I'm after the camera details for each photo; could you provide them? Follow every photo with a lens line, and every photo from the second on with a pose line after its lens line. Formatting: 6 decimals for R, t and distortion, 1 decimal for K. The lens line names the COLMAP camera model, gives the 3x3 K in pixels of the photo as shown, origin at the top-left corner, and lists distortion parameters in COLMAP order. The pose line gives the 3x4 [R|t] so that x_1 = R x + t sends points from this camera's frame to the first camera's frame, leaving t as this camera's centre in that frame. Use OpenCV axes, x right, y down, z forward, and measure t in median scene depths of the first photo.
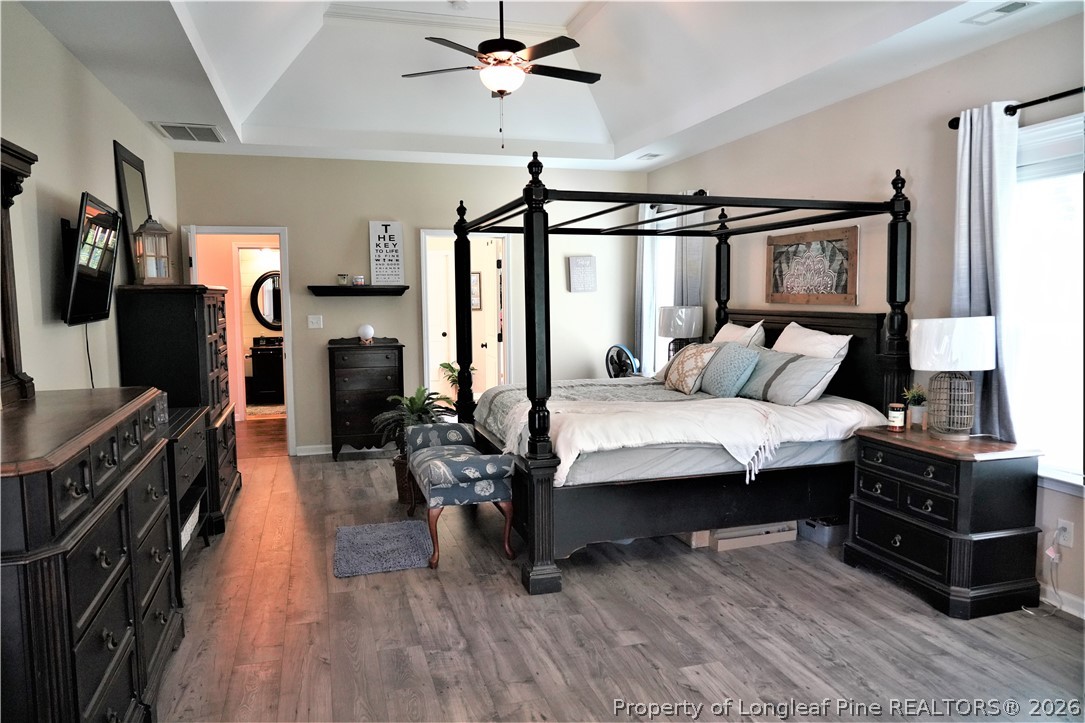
lens RADIAL K [[725.1, 0, 542.5], [0, 725.1, 361.5], [0, 0, 1]] dist [-0.029281, 0.001084]
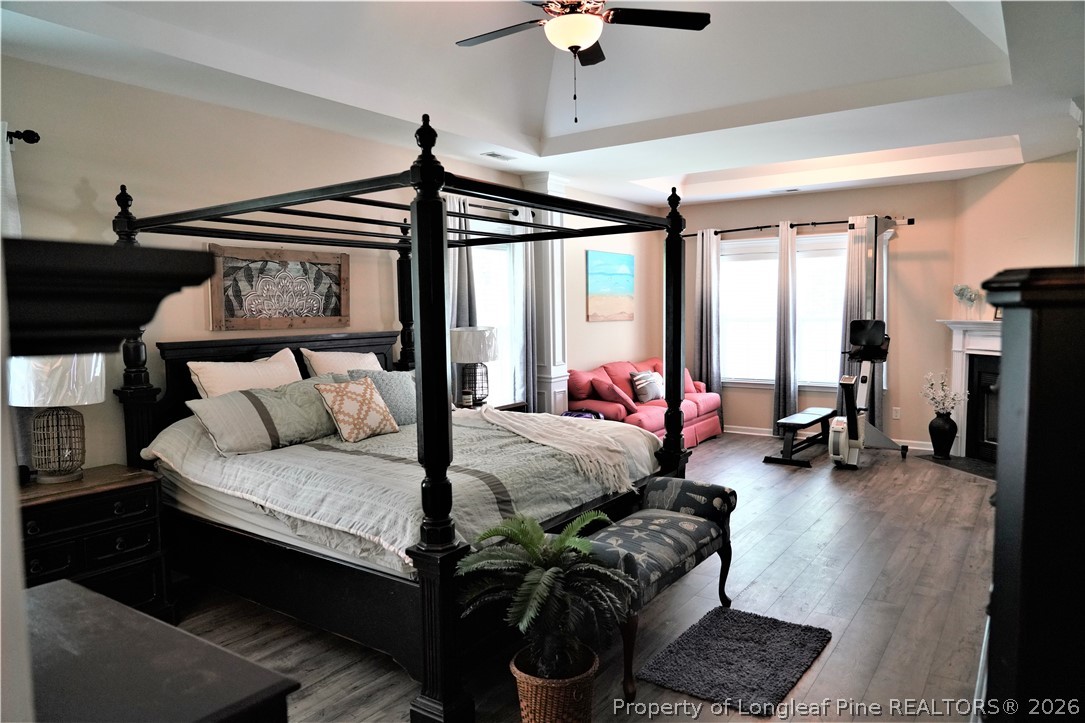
lens RADIAL K [[725.1, 0, 542.5], [0, 725.1, 361.5], [0, 0, 1]] dist [-0.029281, 0.001084]
pose [[-0.612542, -0.044025, 0.789211, -0.565224], [0.090934, 0.987894, 0.125686, -0.126671], [-0.785190, 0.148754, -0.601123, 1.330449]]
